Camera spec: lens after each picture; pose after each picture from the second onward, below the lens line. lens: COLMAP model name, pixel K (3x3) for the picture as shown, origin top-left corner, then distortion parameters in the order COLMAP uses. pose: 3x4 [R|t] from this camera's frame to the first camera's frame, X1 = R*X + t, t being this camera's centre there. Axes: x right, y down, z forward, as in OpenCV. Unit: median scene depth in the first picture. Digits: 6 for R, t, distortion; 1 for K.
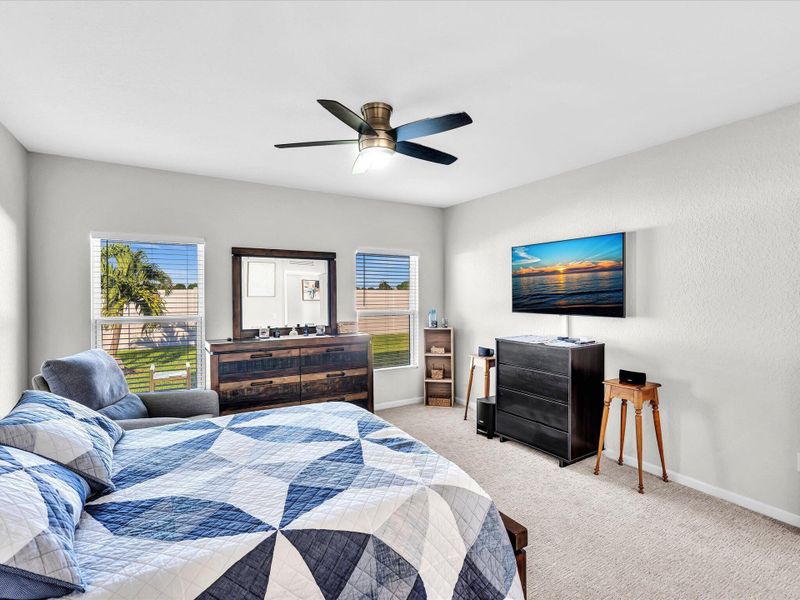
lens RADIAL K [[401.3, 0, 400.2], [0, 401.3, 297.0], [0, 0, 1]] dist [-0.004610, 0.001251]
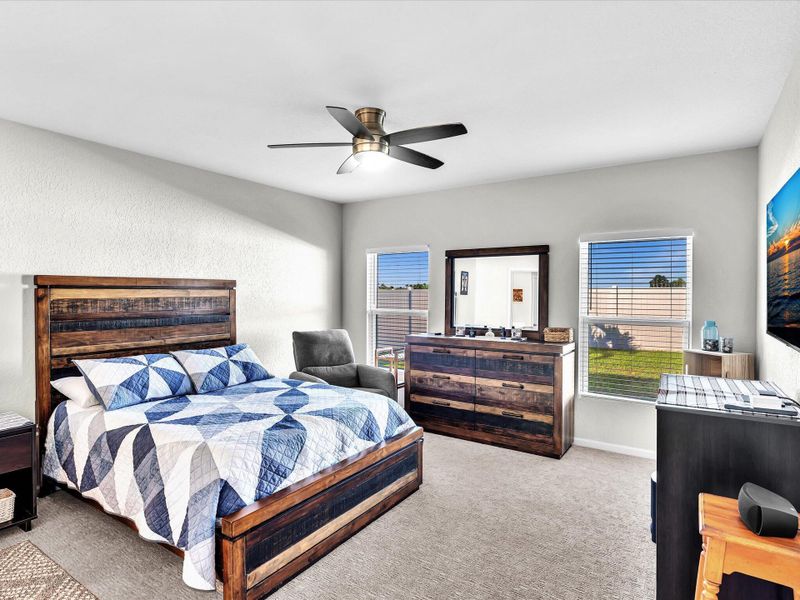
lens RADIAL K [[444.9, 0, 400.0], [0, 444.9, 300.0], [0, 0, 1]] dist [-0.001566, 0.000324]
pose [[0.424798, 0.021142, -0.905041, 0.633627], [-0.010013, 0.999776, 0.018655, -0.010616], [0.905233, 0.001138, 0.424914, 0.370052]]
